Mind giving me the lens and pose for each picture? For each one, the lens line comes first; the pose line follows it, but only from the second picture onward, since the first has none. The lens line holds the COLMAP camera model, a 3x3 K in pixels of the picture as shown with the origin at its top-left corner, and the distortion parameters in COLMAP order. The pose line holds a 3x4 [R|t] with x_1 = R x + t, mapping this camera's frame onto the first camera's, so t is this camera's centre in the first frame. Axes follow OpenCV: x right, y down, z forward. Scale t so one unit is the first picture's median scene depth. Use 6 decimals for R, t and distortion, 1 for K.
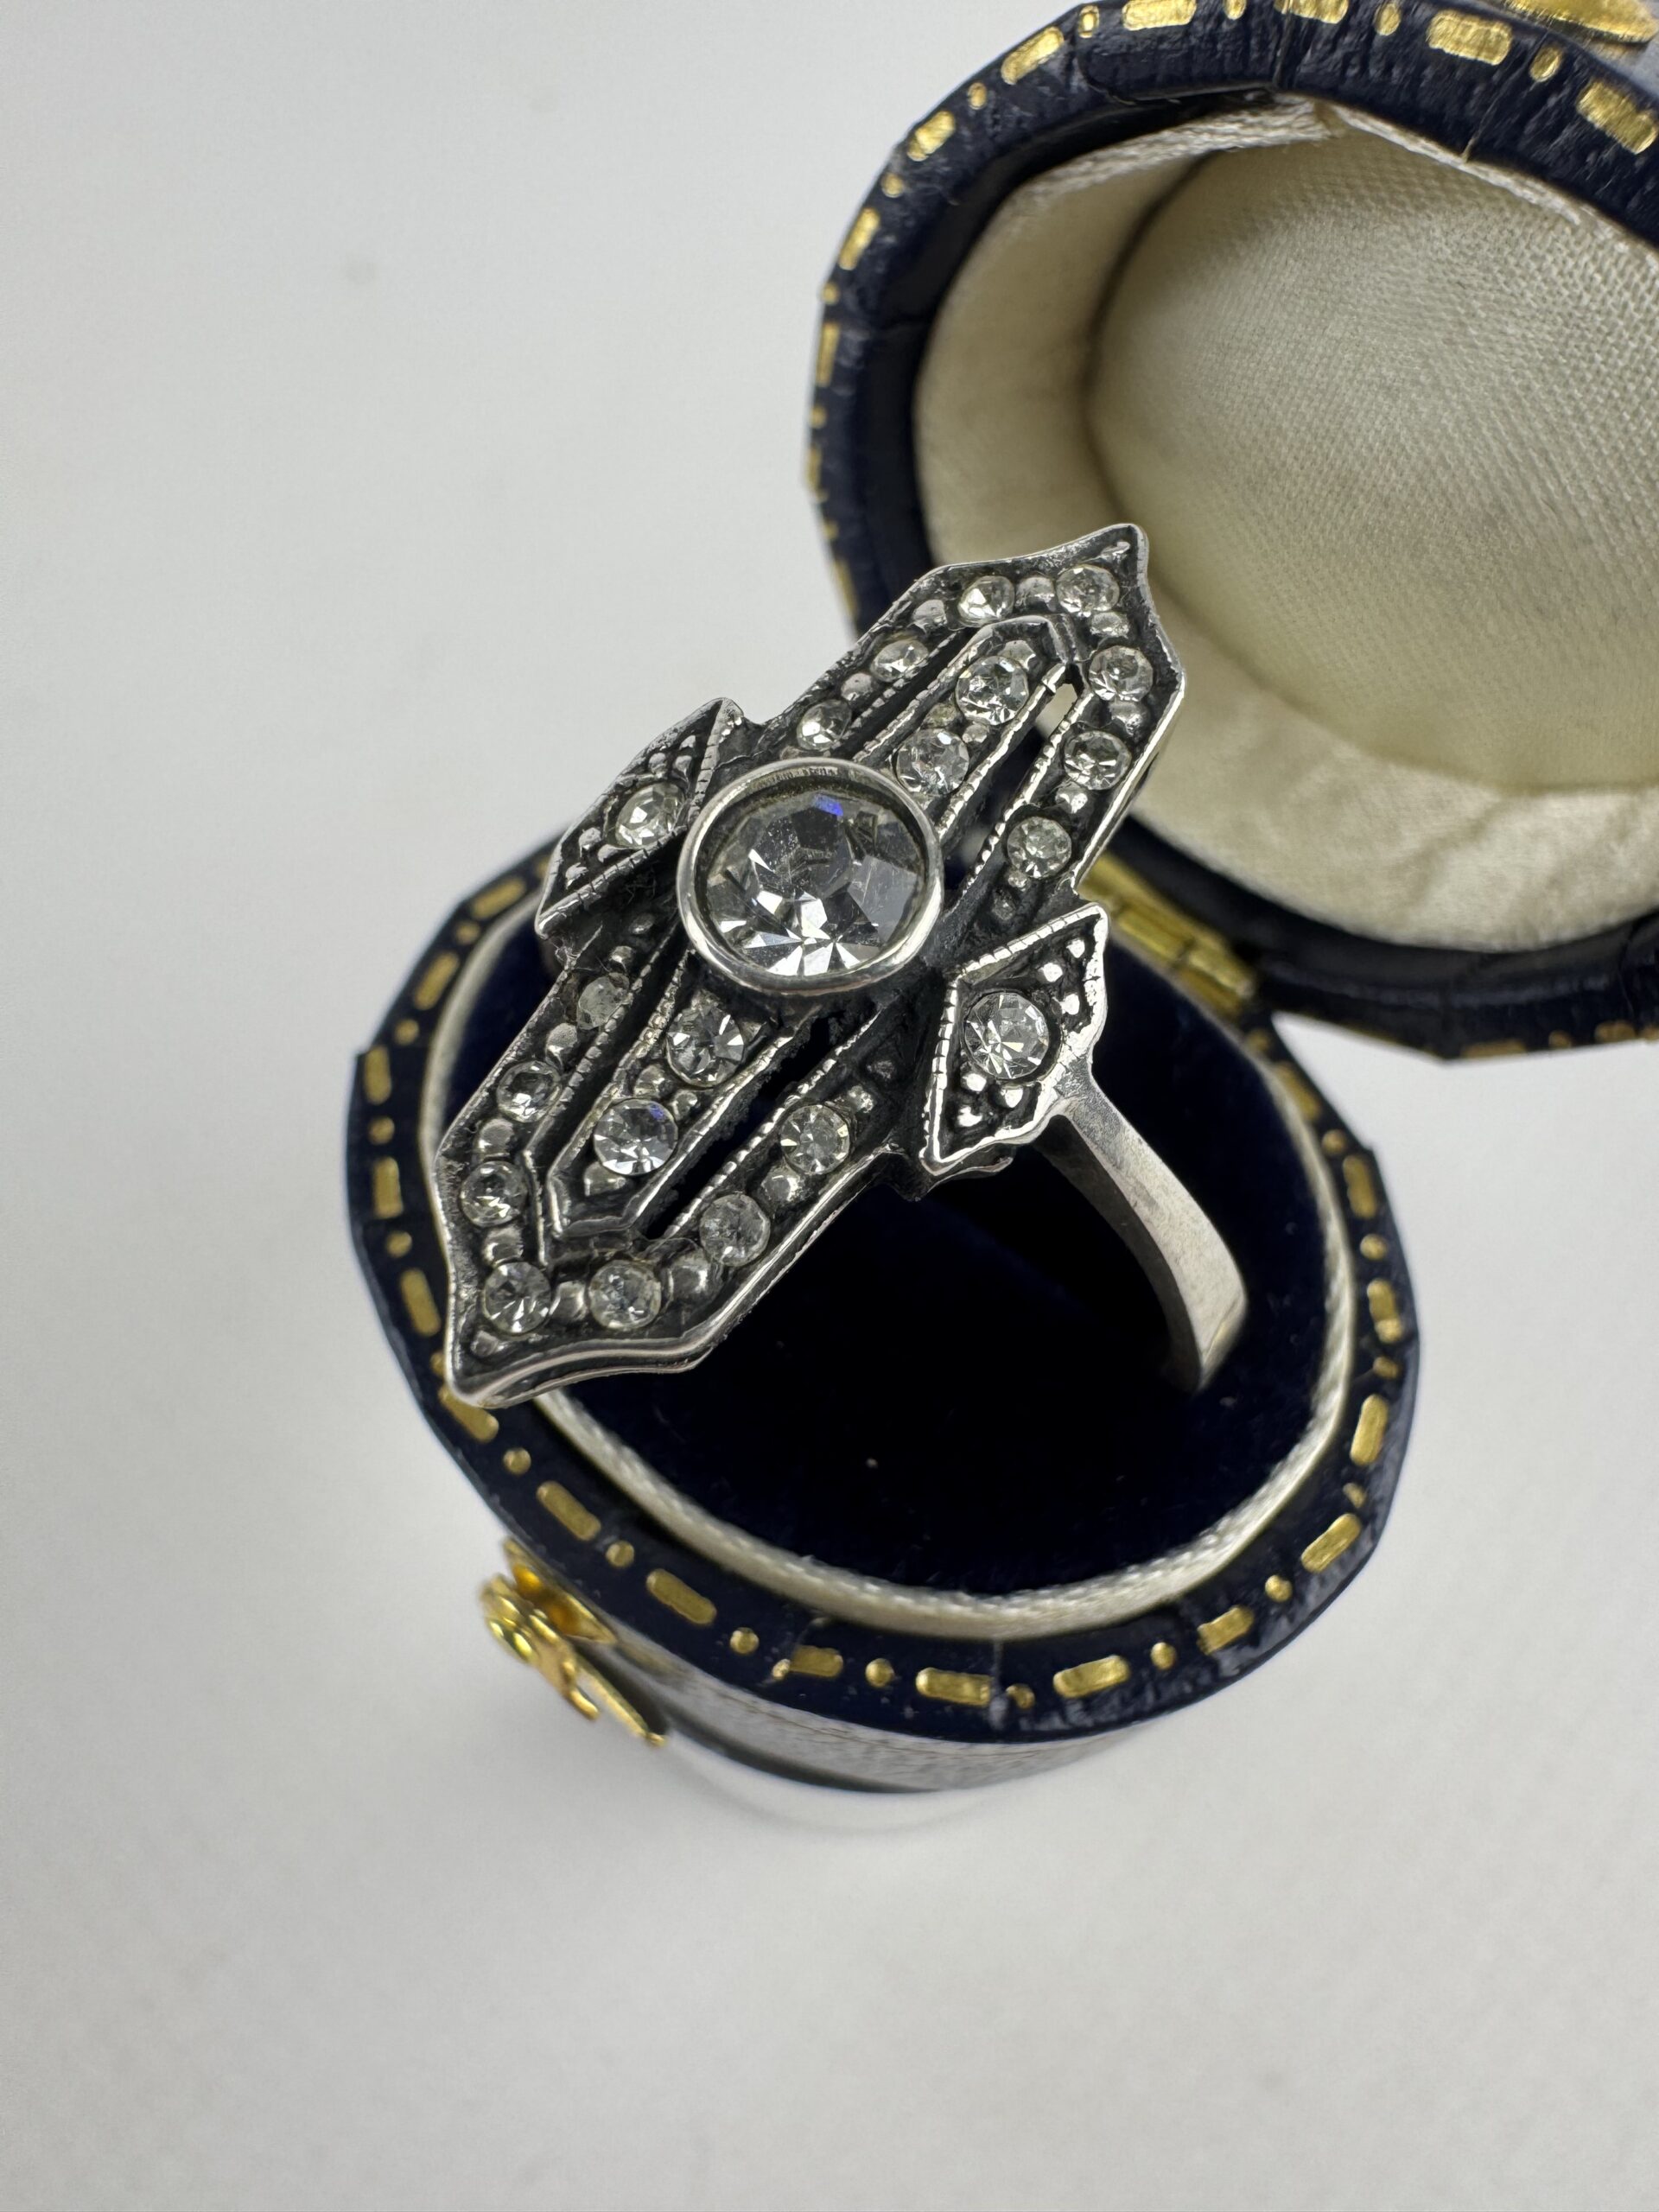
lens RADIAL K [[1536.1, 0, 798.5], [0, 1536.1, 1062.7], [0, 0, 1]] dist [-0.006686, 0.001711]
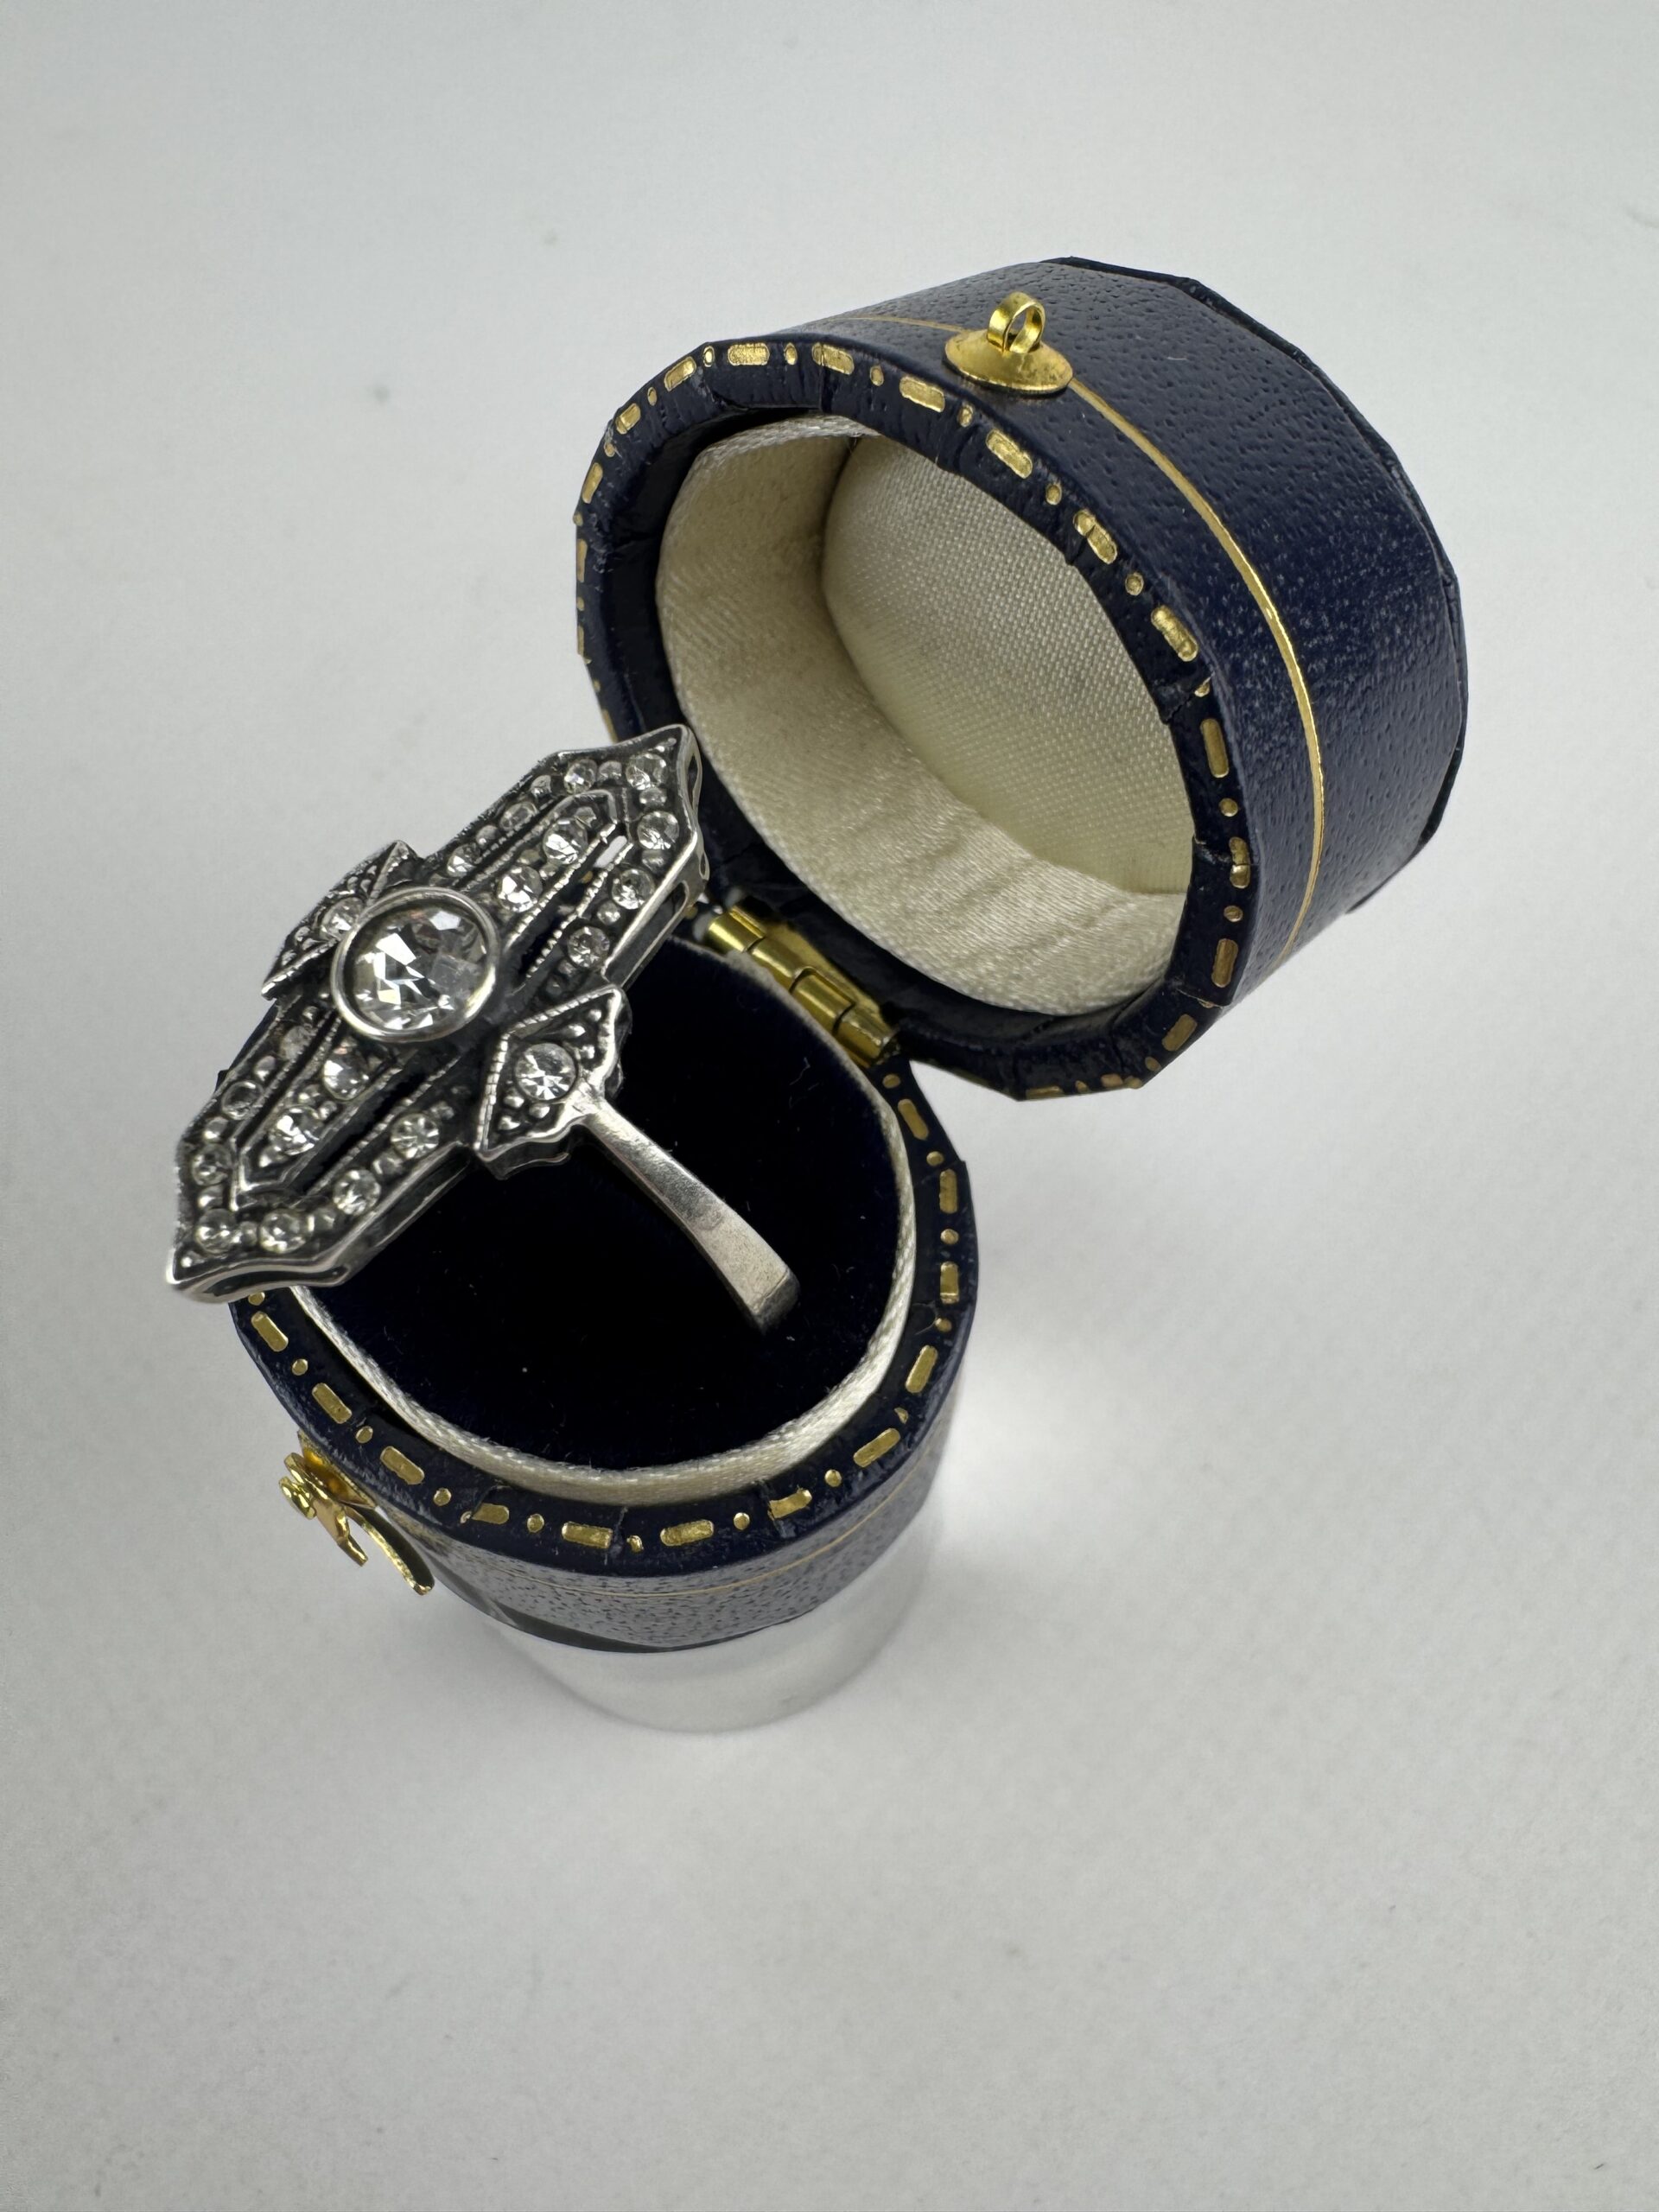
lens RADIAL K [[1549.2, 0, 832.2], [0, 1549.2, 1069.4], [0, 0, 1]] dist [0.000733, 0.002047]
pose [[0.998084, 0.024208, -0.056937, 0.467306], [-0.025085, 0.999577, -0.014736, -0.003551], [0.056556, 0.016136, 0.998269, -0.480490]]
